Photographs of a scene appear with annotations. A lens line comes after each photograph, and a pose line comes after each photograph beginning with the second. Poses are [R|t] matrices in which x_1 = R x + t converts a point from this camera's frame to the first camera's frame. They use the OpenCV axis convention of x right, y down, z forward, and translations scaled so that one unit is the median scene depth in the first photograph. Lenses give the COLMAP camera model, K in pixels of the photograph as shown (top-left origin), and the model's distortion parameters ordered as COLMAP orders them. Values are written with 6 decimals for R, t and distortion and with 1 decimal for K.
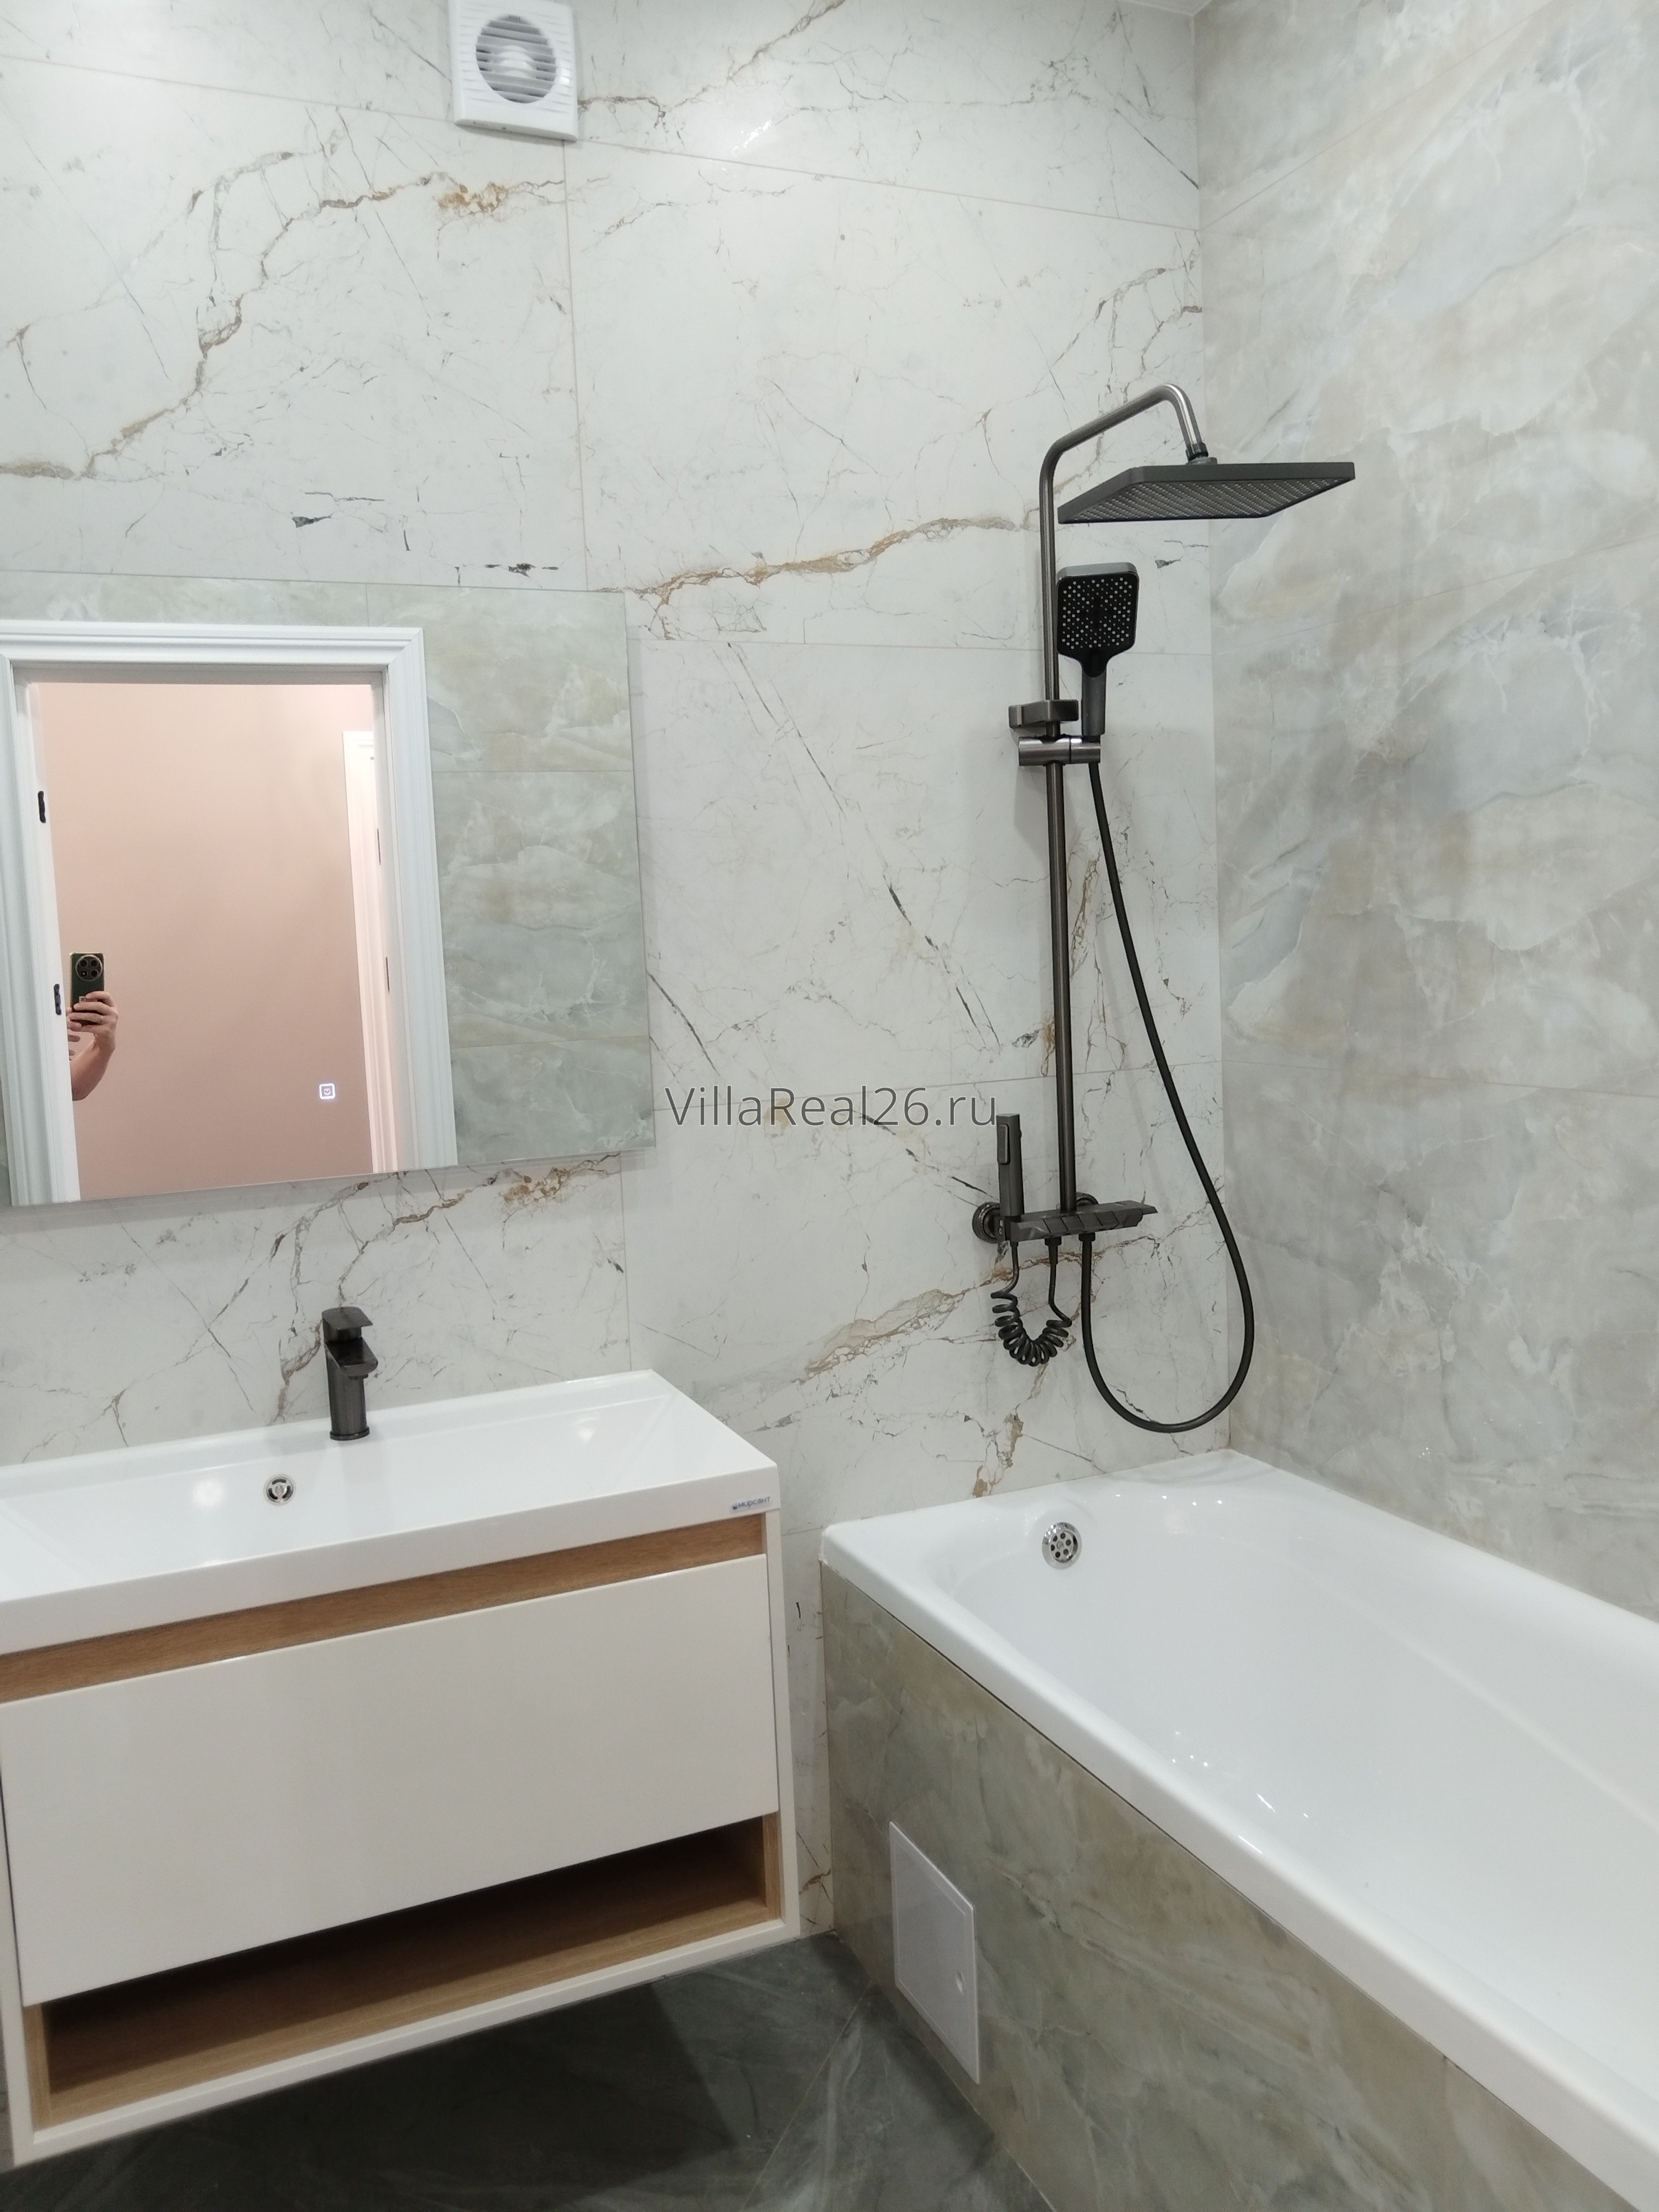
lens RADIAL K [[1731.6, 0, 840.9], [0, 1731.6, 1103.9], [0, 0, 1]] dist [-0.008510, -0.000867]
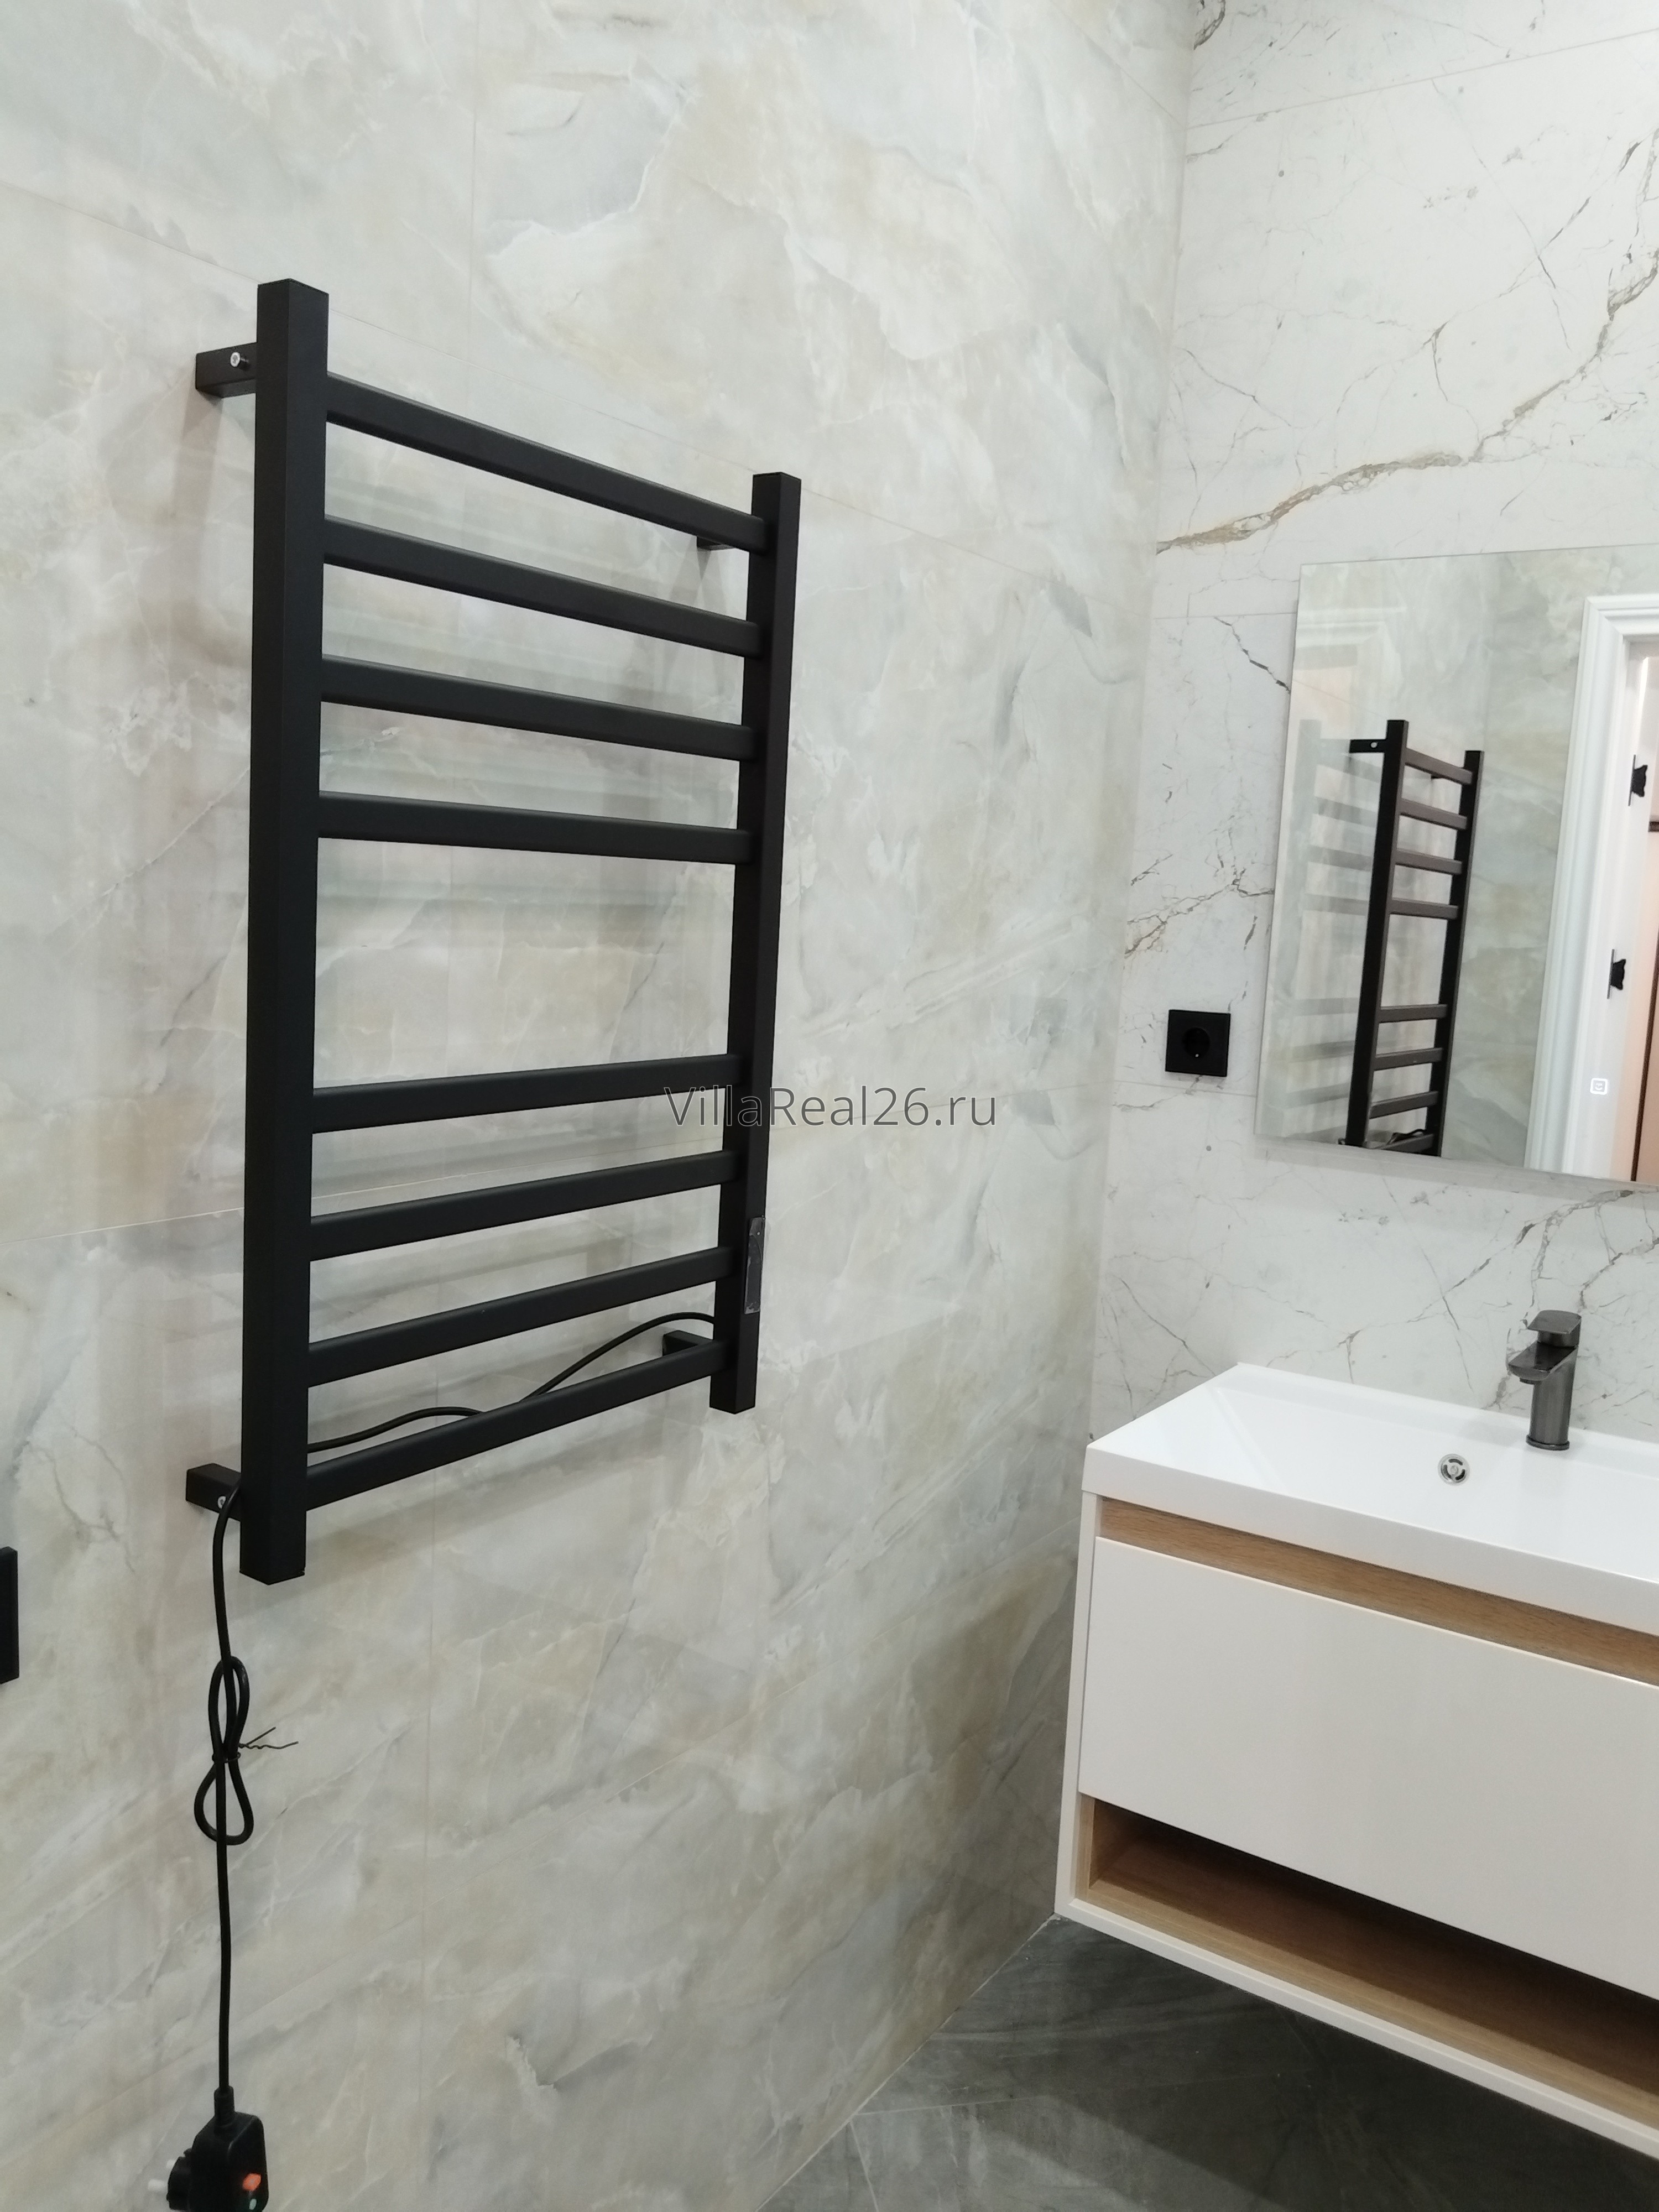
lens RADIAL K [[1770.0, 0, 829.5], [0, 1770.0, 1106.0], [0, 0, 1]] dist [-0.013536, -0.005530]
pose [[0.520003, 0.171227, -0.836826, 0.306135], [-0.159691, 0.981916, 0.101683, -0.028734], [0.839104, 0.080758, 0.537943, 0.135547]]
